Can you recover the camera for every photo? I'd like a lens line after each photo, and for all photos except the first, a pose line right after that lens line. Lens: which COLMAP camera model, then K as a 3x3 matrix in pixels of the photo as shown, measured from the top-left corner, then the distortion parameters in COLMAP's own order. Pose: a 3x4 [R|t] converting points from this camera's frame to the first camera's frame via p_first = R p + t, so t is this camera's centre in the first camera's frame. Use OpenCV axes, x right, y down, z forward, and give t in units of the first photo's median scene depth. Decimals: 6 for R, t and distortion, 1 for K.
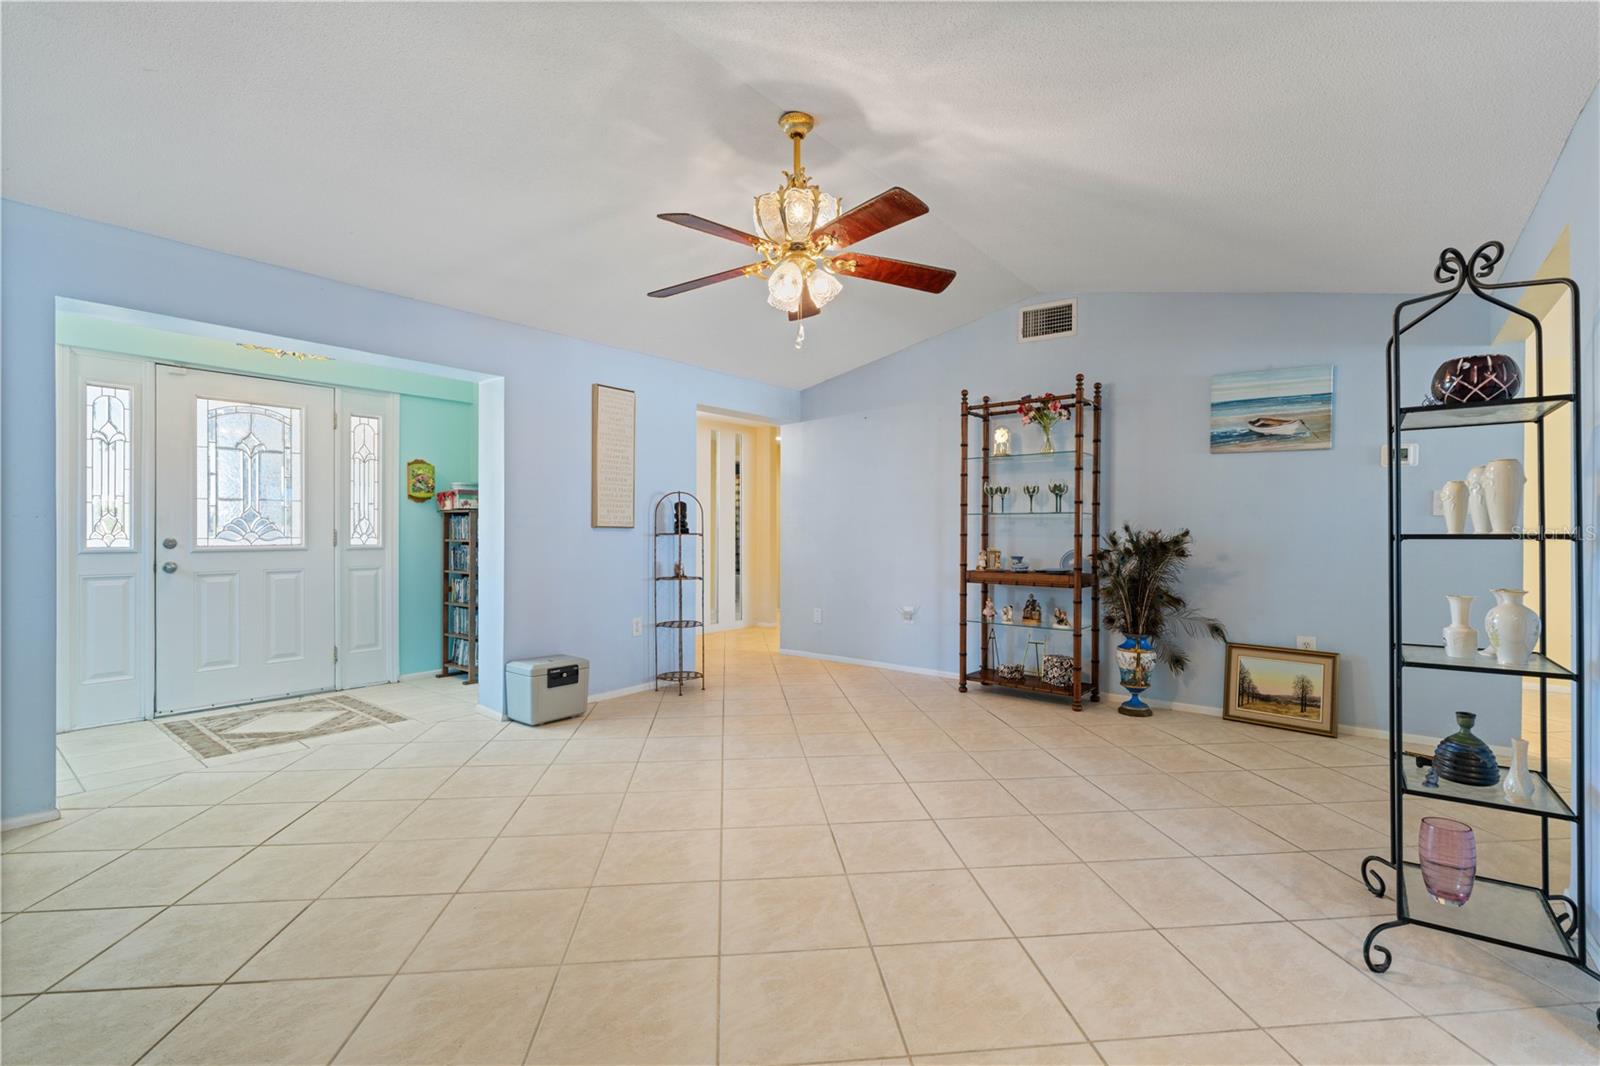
lens RADIAL K [[721.9, 0, 801.6], [0, 721.9, 531.6], [0, 0, 1]] dist [-0.003003, 0.000372]
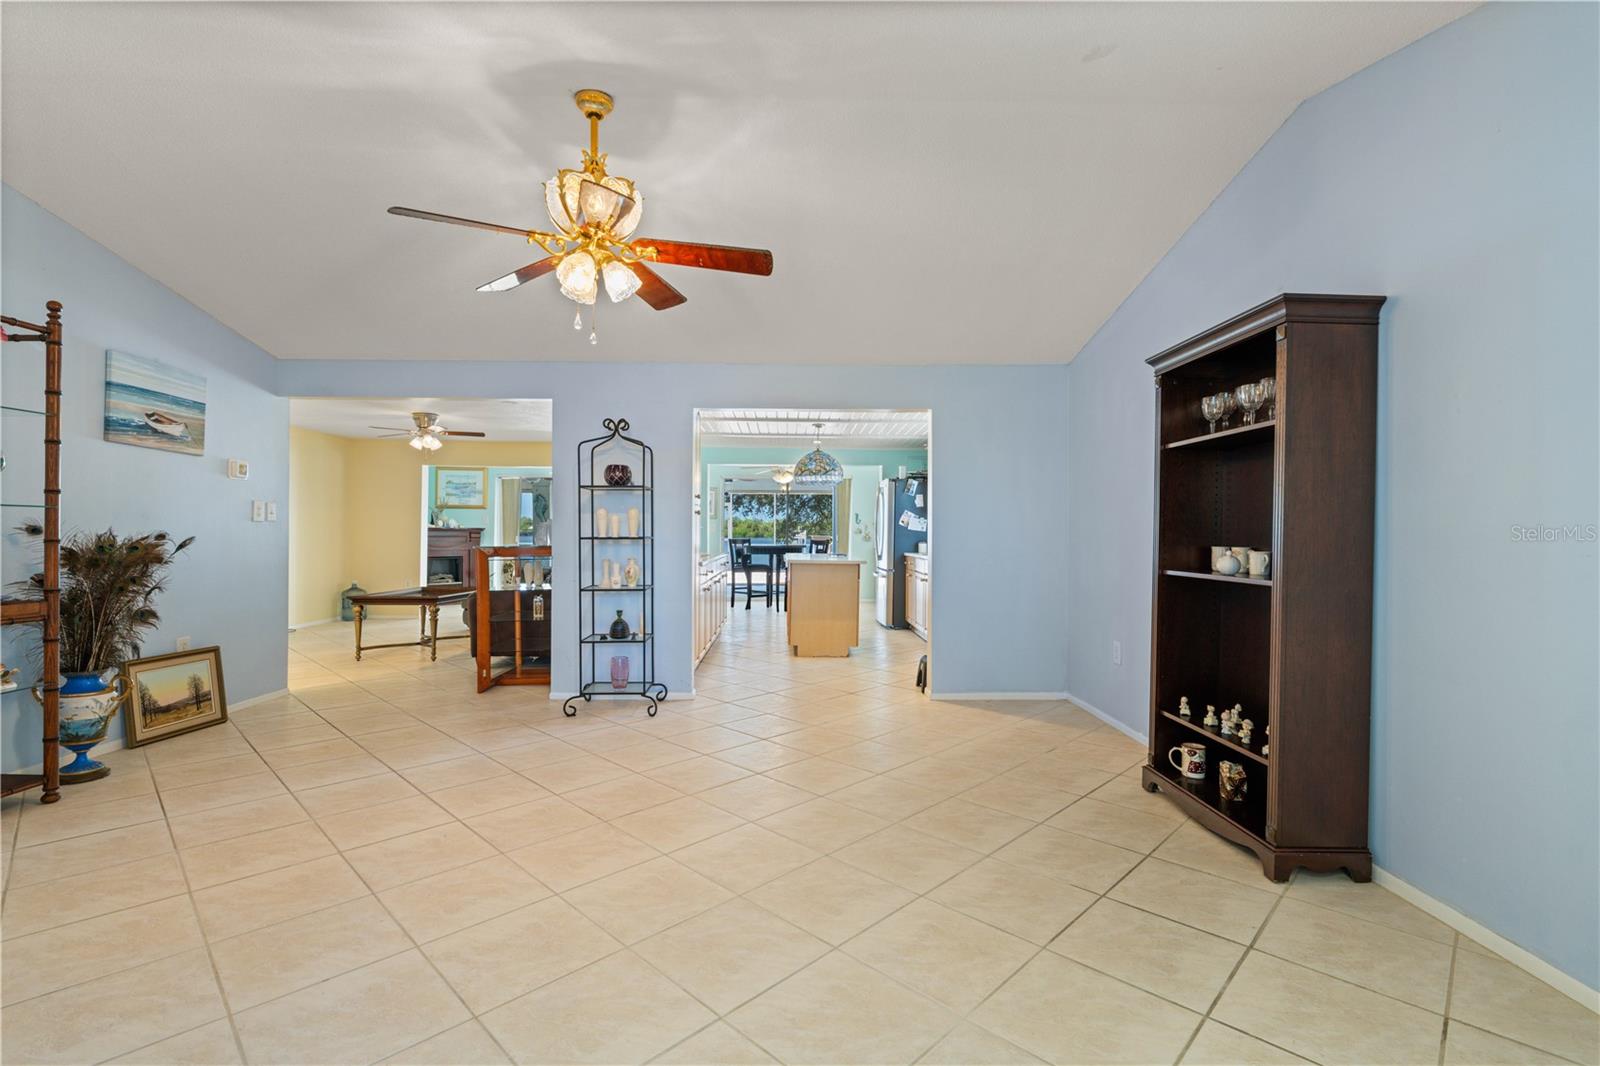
lens RADIAL K [[721.9, 0, 801.6], [0, 721.9, 531.6], [0, 0, 1]] dist [-0.003003, 0.000372]
pose [[-0.635921, -0.002369, 0.771751, -0.590768], [-0.005743, 0.999982, -0.001662, -0.006241], [-0.771733, -0.005489, -0.635923, 0.907963]]
